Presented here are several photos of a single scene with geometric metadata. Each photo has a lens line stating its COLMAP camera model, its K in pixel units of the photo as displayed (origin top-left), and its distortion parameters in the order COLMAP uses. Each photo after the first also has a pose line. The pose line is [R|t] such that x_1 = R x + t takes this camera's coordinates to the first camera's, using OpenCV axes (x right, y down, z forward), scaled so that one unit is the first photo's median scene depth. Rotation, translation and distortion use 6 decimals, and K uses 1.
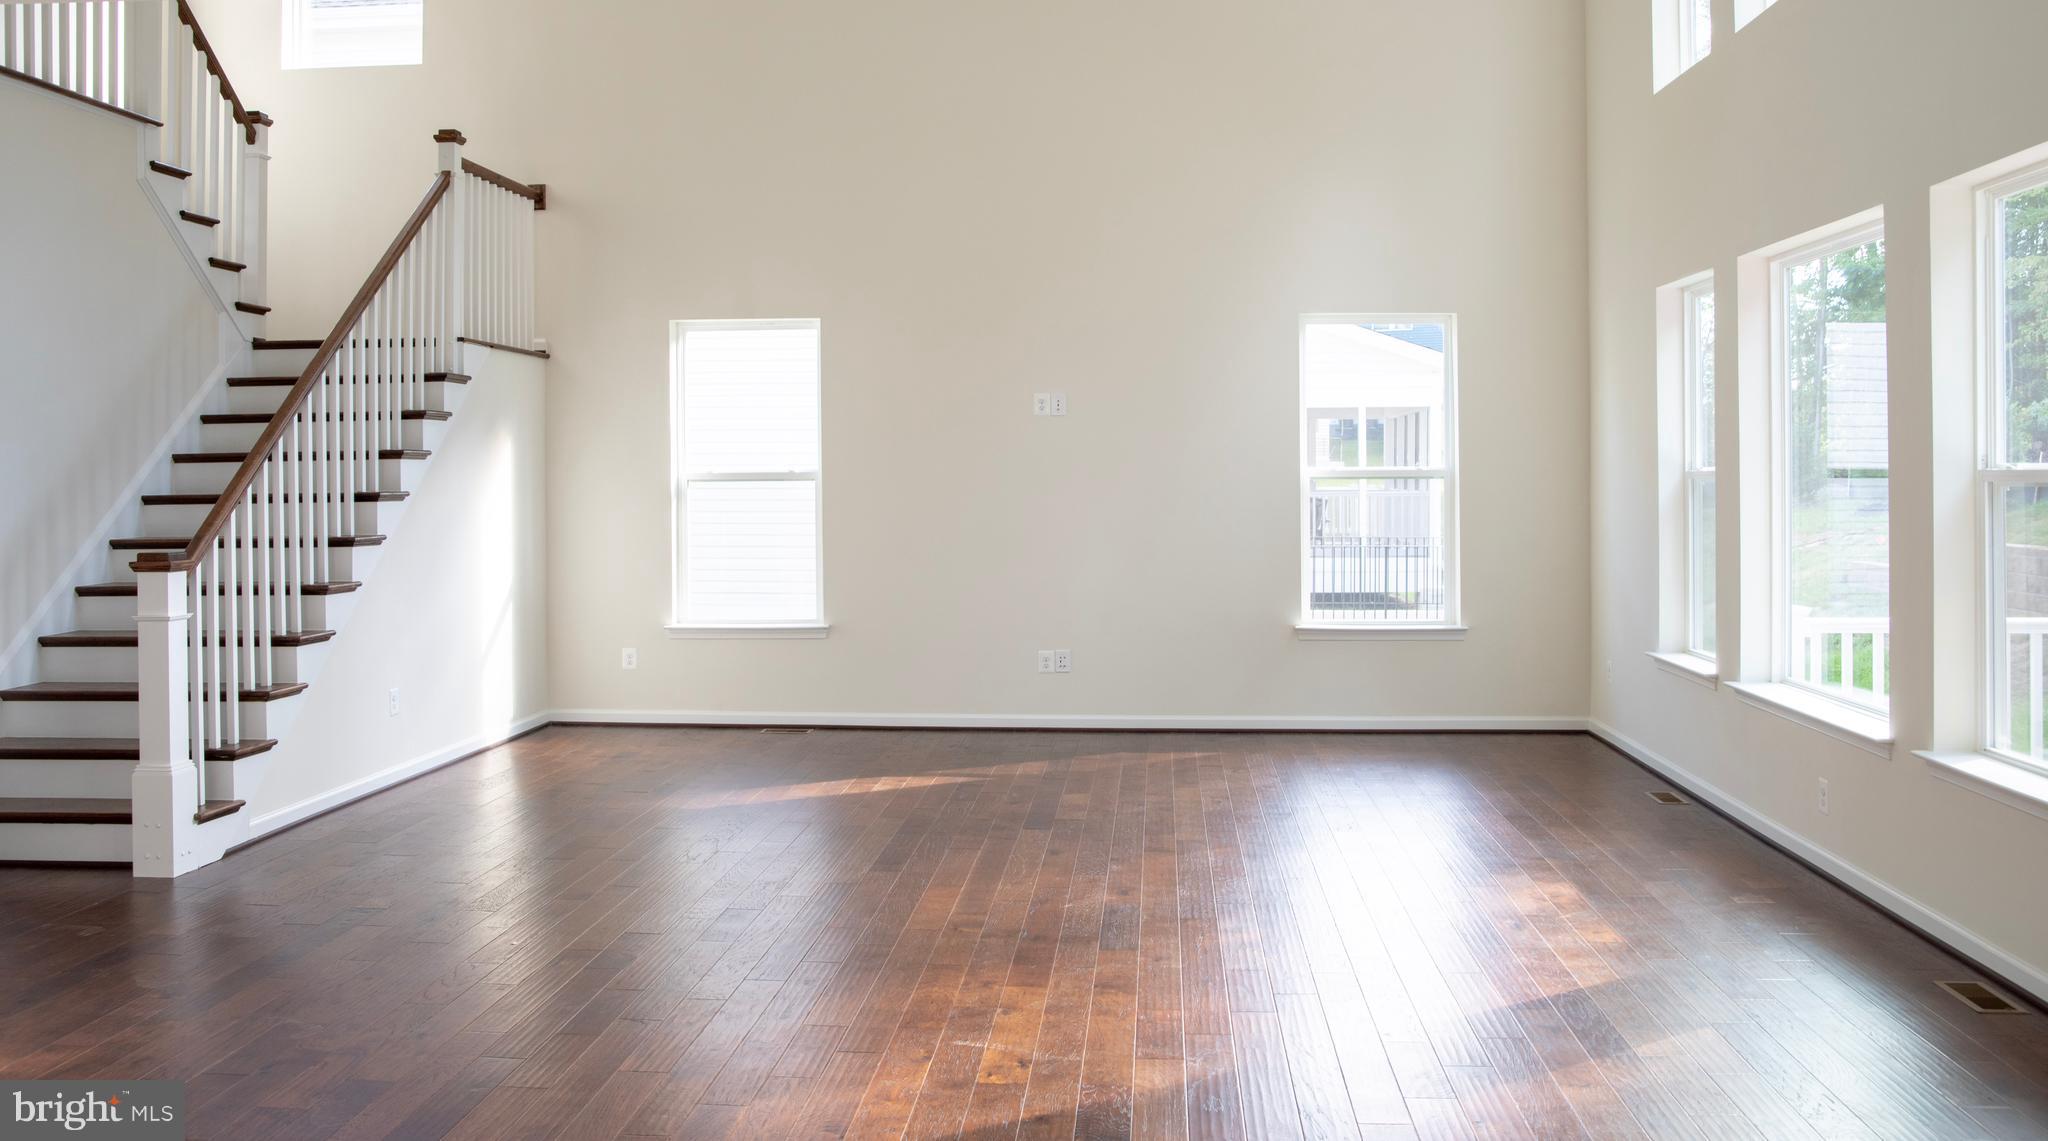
lens RADIAL K [[1844.9, 0, 1024.0], [0, 1844.9, 570.5], [0, 0, 1]] dist [-0.005539, -0.004998]
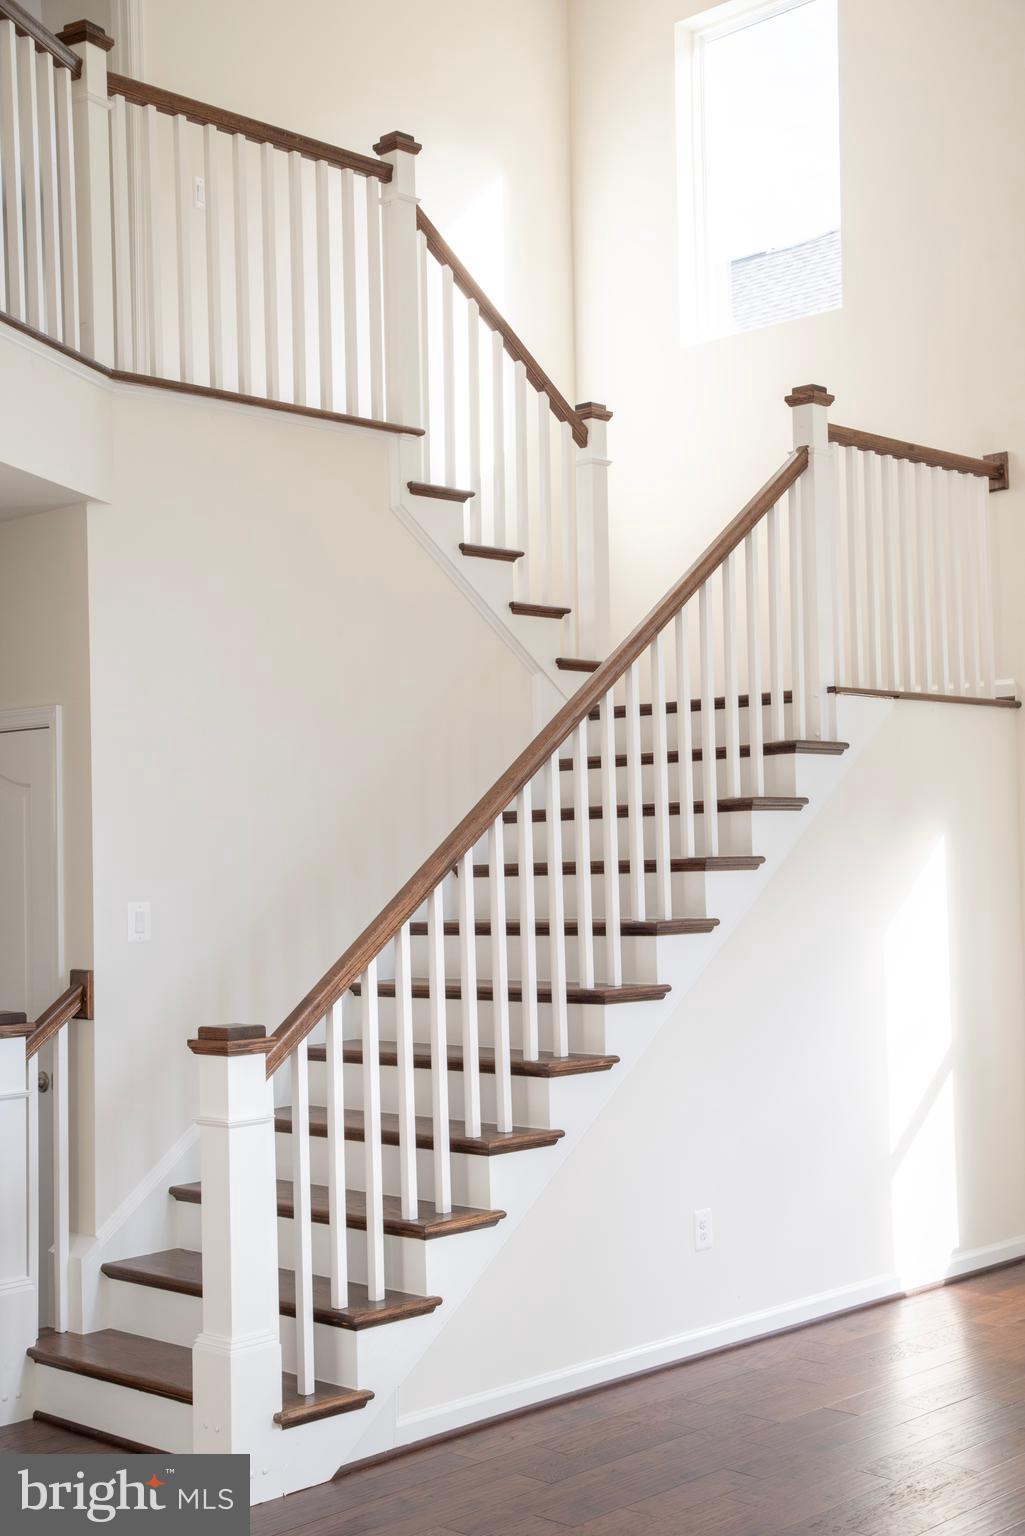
lens RADIAL K [[2032.5, 0, 513.2], [0, 2032.5, 799.9], [0, 0, 1]] dist [0.016043, 0.013942]
pose [[0.774916, -0.028762, -0.631410, 0.075638], [-0.014738, 0.997870, -0.063543, -0.036082], [0.631893, 0.058547, 0.772841, 0.355259]]
